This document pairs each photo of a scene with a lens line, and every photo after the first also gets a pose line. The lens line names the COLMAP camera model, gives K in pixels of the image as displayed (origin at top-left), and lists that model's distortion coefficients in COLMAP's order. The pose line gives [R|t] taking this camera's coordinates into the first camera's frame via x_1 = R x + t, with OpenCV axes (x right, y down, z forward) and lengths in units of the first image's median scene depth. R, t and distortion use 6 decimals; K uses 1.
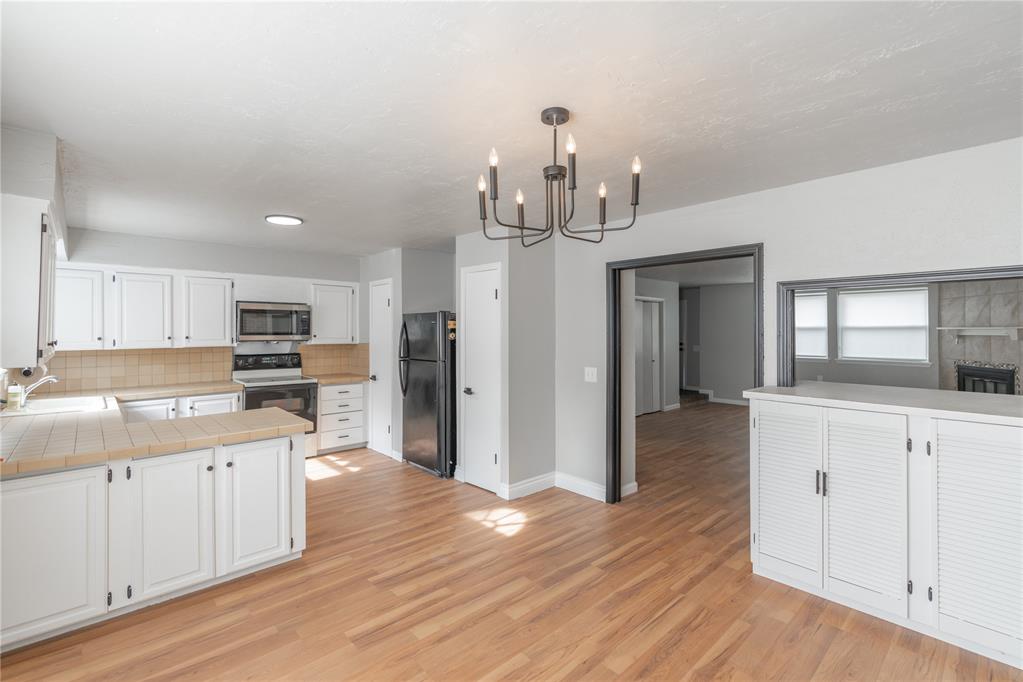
lens RADIAL K [[462.3, 0, 509.7], [0, 462.3, 334.4], [0, 0, 1]] dist [-0.006998, 0.000452]
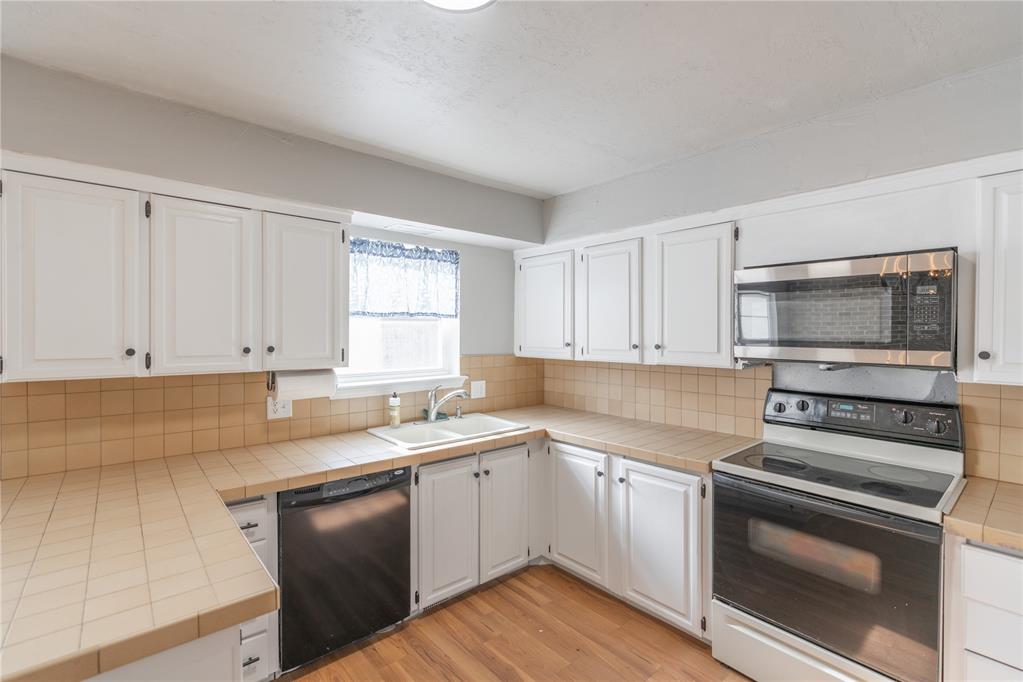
lens RADIAL K [[462.3, 0, 502.1], [0, 462.3, 338.4], [0, 0, 1]] dist [-0.006998, 0.000452]
pose [[-0.038245, 0.017147, -0.999121, -0.139428], [-0.008585, 0.999810, 0.017488, -0.010265], [0.999232, 0.009247, -0.038090, 0.780112]]
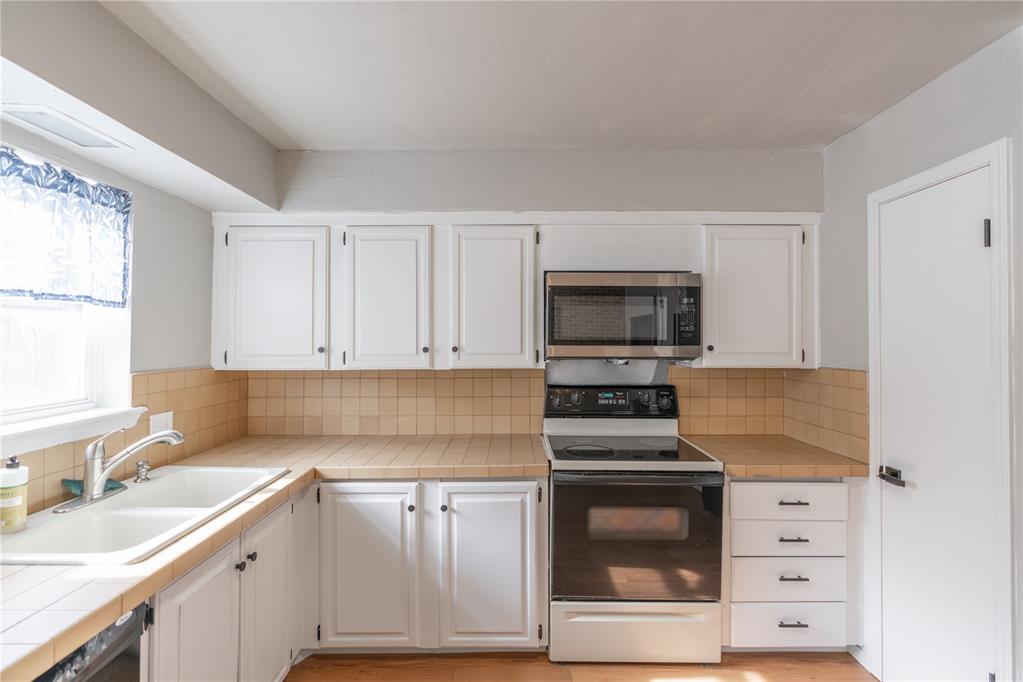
lens RADIAL K [[462.3, 0, 507.5], [0, 462.3, 337.9], [0, 0, 1]] dist [-0.006998, 0.000452]
pose [[0.736812, -0.001660, -0.676095, -0.304446], [-0.005102, 0.999955, -0.008015, -0.001515], [0.676078, 0.009355, 0.736771, 0.629296]]
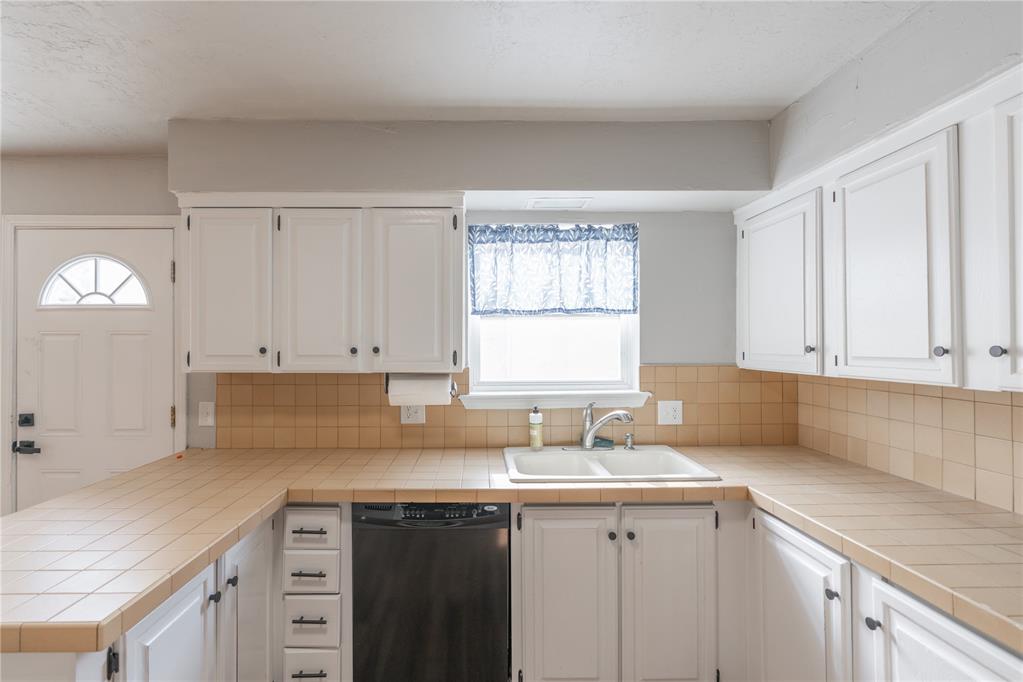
lens RADIAL K [[462.3, 0, 479.9], [0, 462.3, 342.0], [0, 0, 1]] dist [-0.006998, 0.000452]
pose [[-0.670461, 0.004837, -0.741929, -0.314299], [0.002225, 0.999987, 0.004509, -0.000001], [0.741941, 0.001372, -0.670463, 0.893035]]
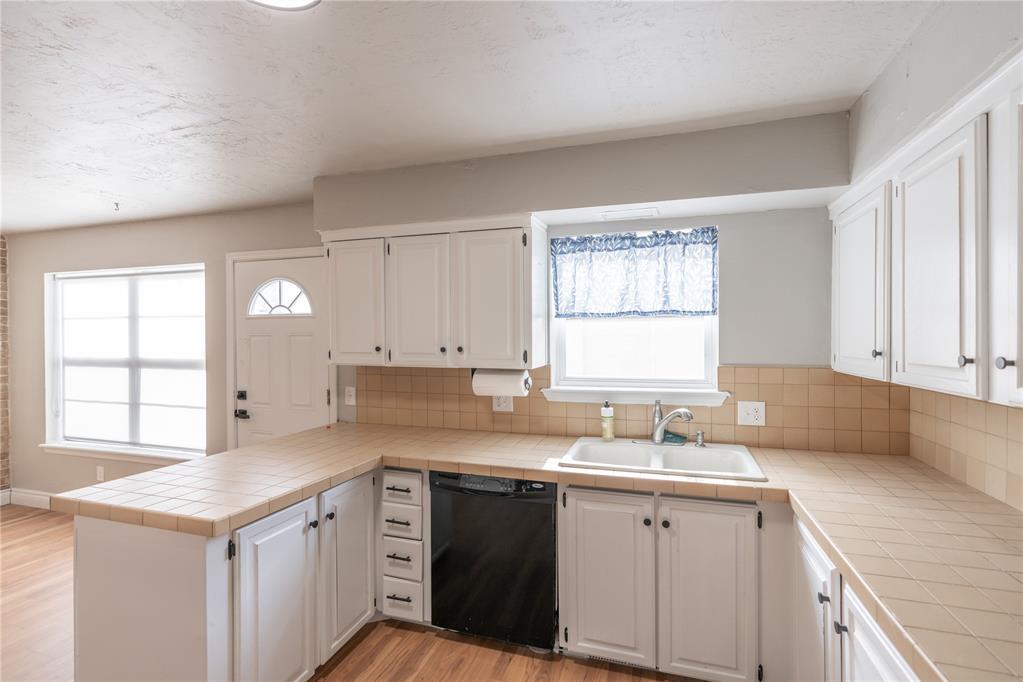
lens RADIAL K [[462.3, 0, 547.0], [0, 462.3, 342.5], [0, 0, 1]] dist [-0.006998, 0.000452]
pose [[-0.855979, 0.013000, -0.516847, -0.374076], [0.001649, 0.999747, 0.022416, -0.009084], [0.517008, 0.018336, -0.855784, 1.016987]]
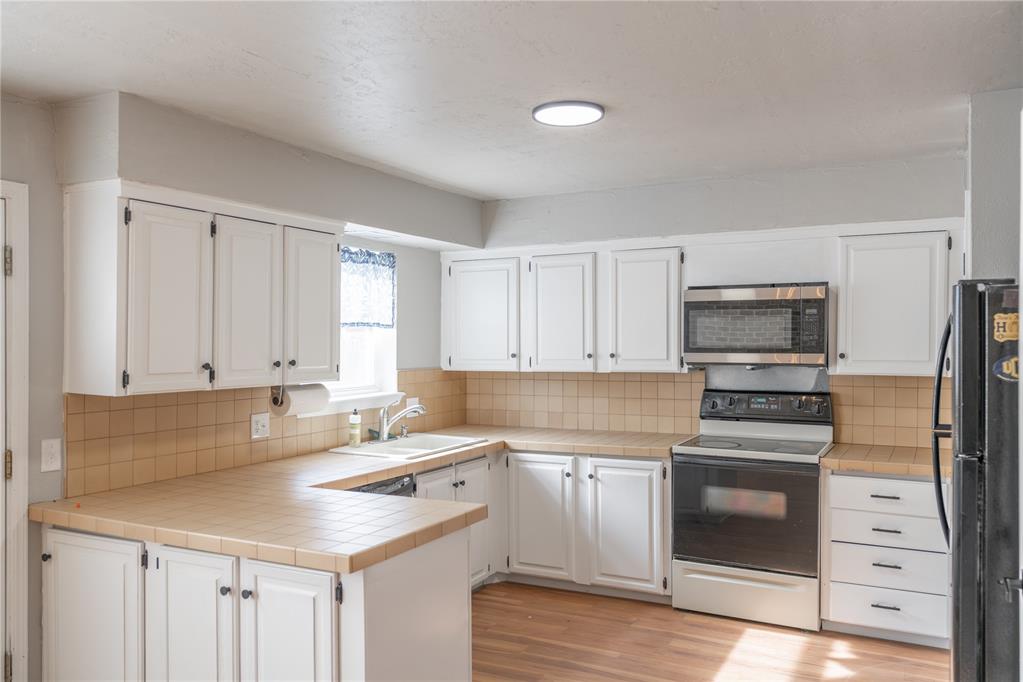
lens RADIAL K [[782.4, 0, 481.9], [0, 782.4, 369.8], [0, 0, 1]] dist [-0.022552, -0.004104]
pose [[0.300189, 0.036714, -0.953173, 0.184916], [-0.000261, 0.999262, 0.038407, -0.012399], [0.953880, -0.011280, 0.299977, 0.505837]]
